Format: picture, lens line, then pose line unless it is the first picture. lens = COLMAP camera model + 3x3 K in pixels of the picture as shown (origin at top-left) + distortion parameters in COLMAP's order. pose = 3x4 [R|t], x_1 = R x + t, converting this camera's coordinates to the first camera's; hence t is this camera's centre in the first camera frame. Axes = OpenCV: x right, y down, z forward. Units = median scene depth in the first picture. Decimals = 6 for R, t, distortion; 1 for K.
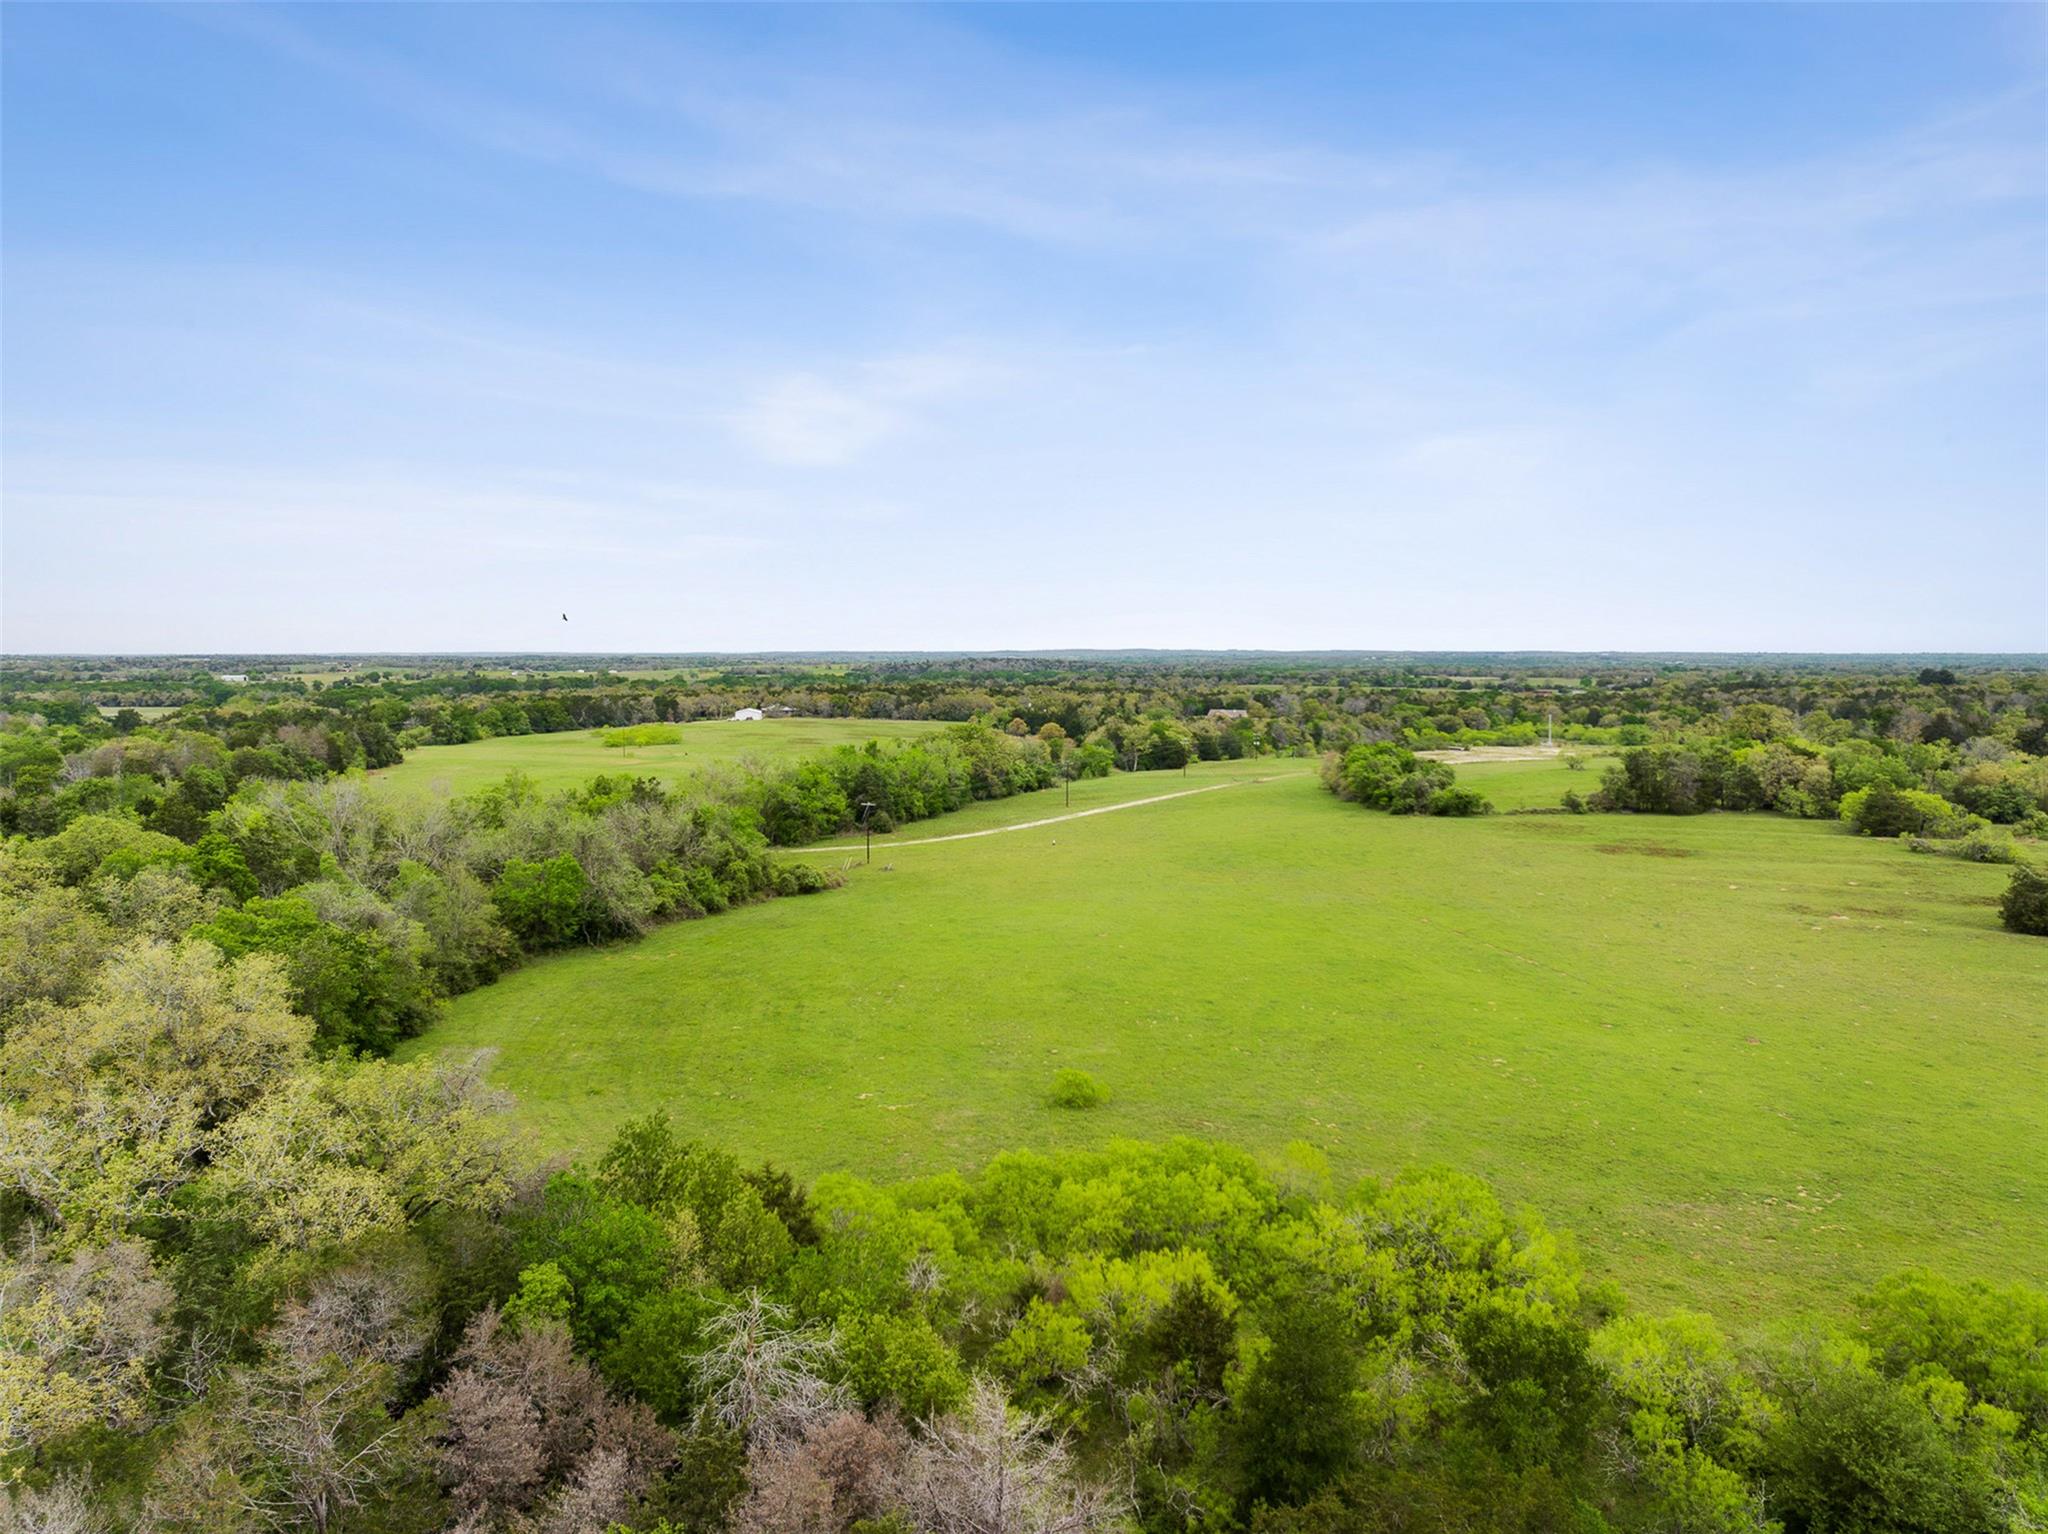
lens RADIAL K [[1432.8, 0, 1022.7], [0, 1432.8, 767.2], [0, 0, 1]] dist [-0.056330, -0.000039]
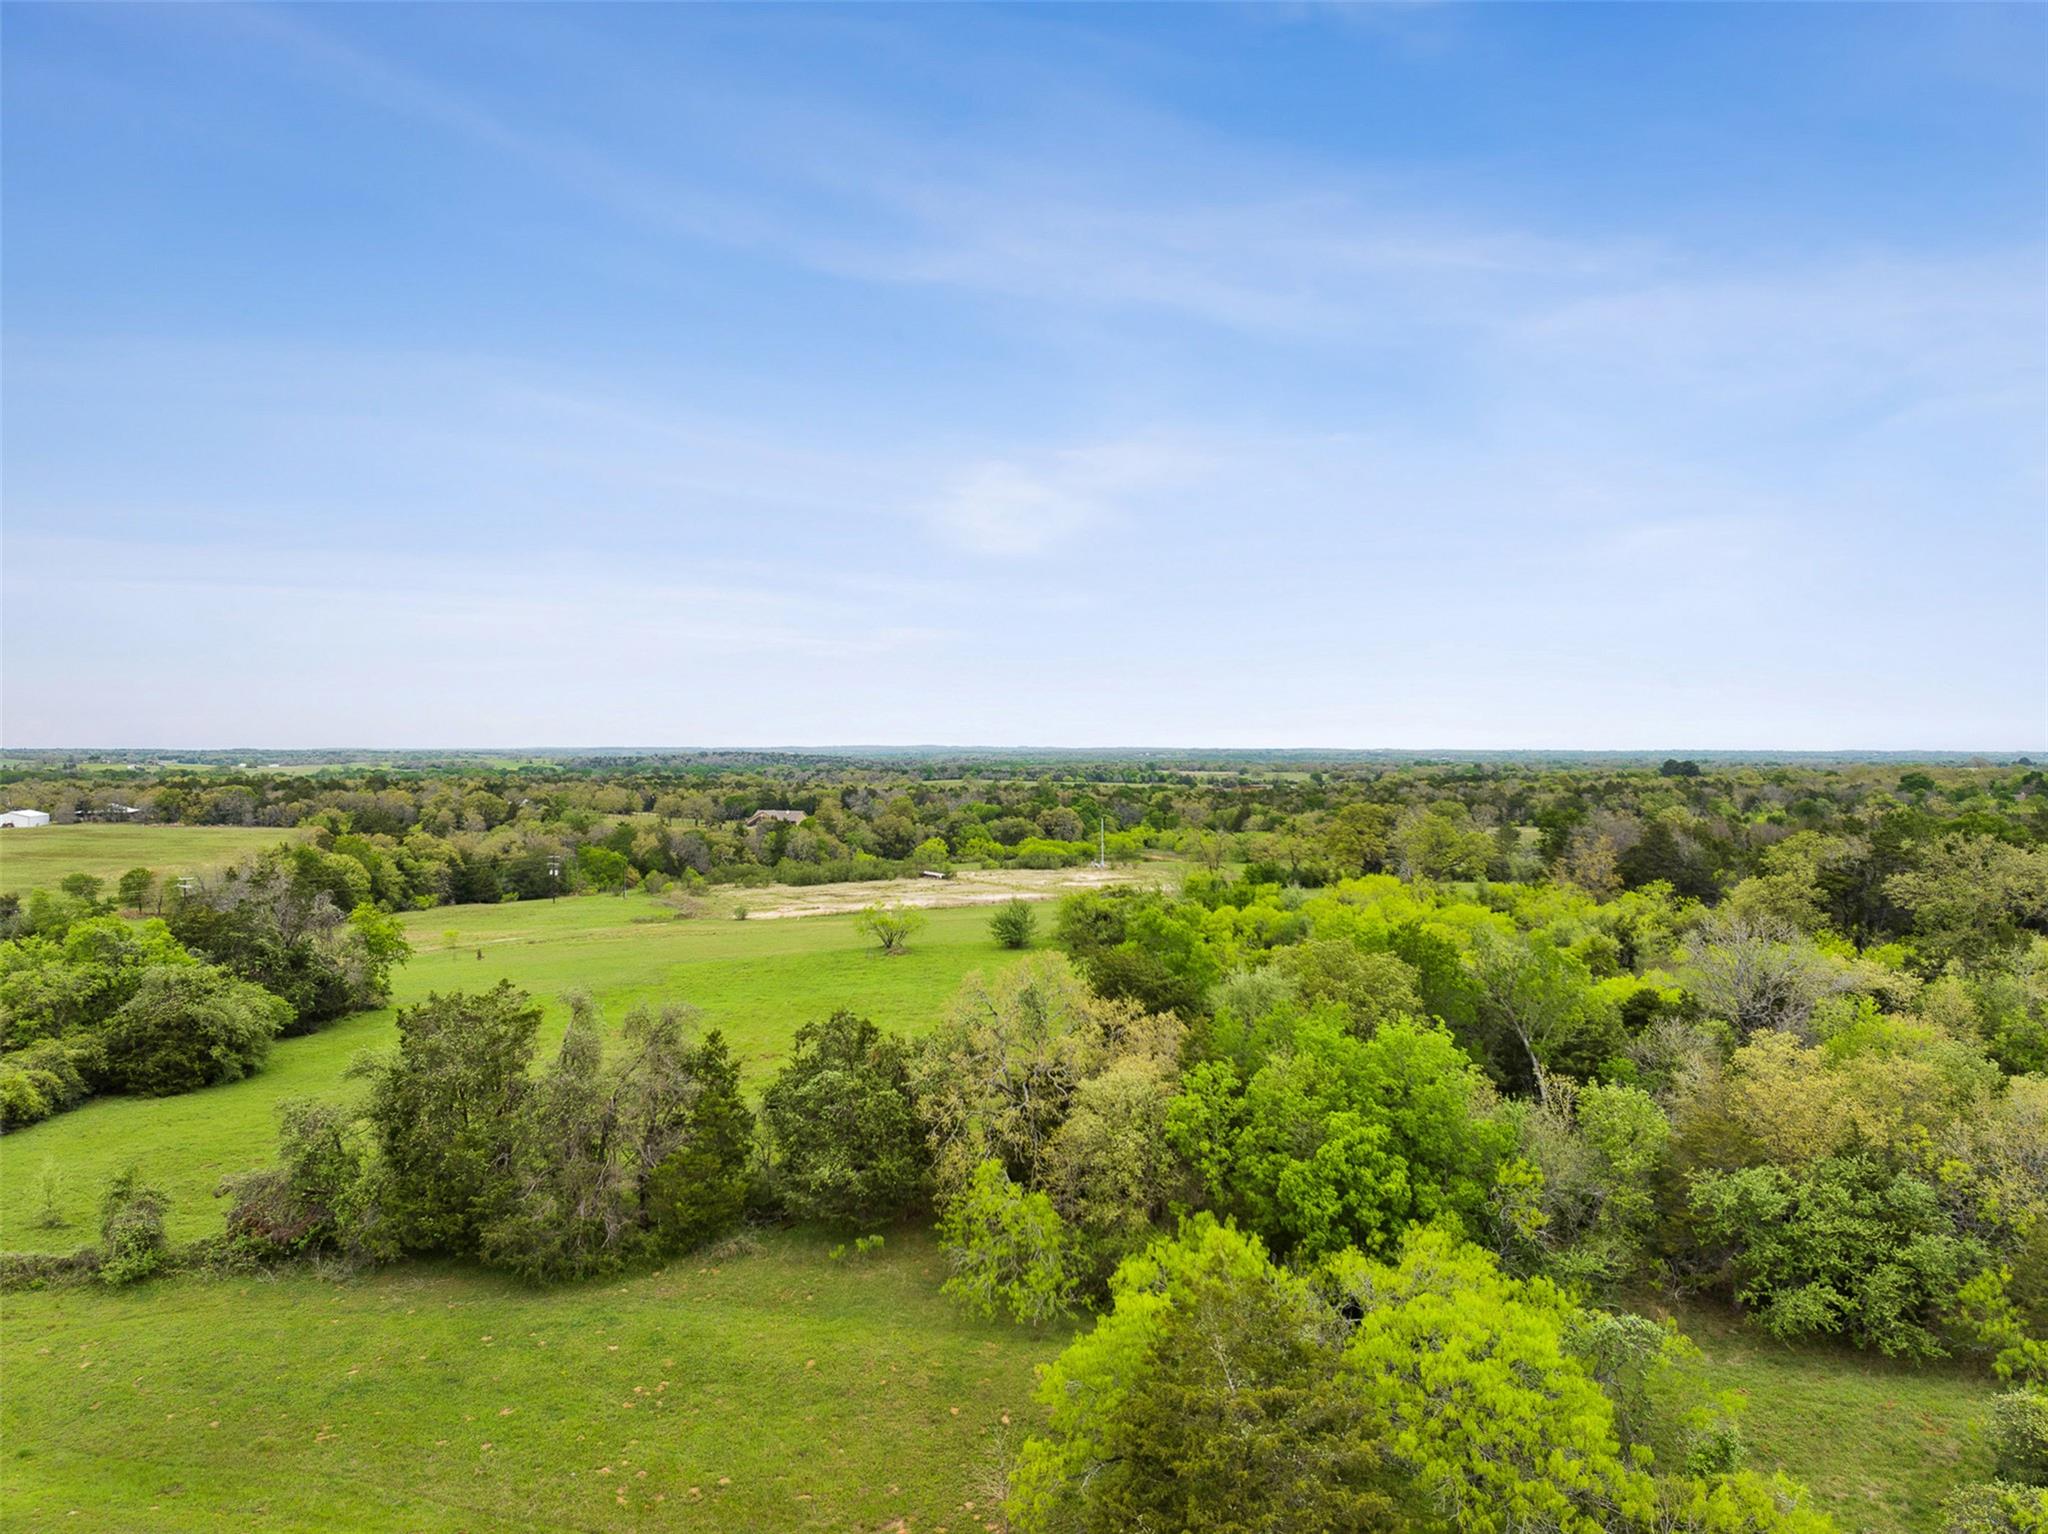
lens RADIAL K [[1432.8, 0, 1025.5], [0, 1432.8, 765.2], [0, 0, 1]] dist [-0.056330, -0.000039]
pose [[0.990087, 0.001915, 0.140445, 0.168244], [0.007801, 0.997614, -0.068593, -0.012076], [-0.140241, 0.069008, 0.987710, 0.246520]]
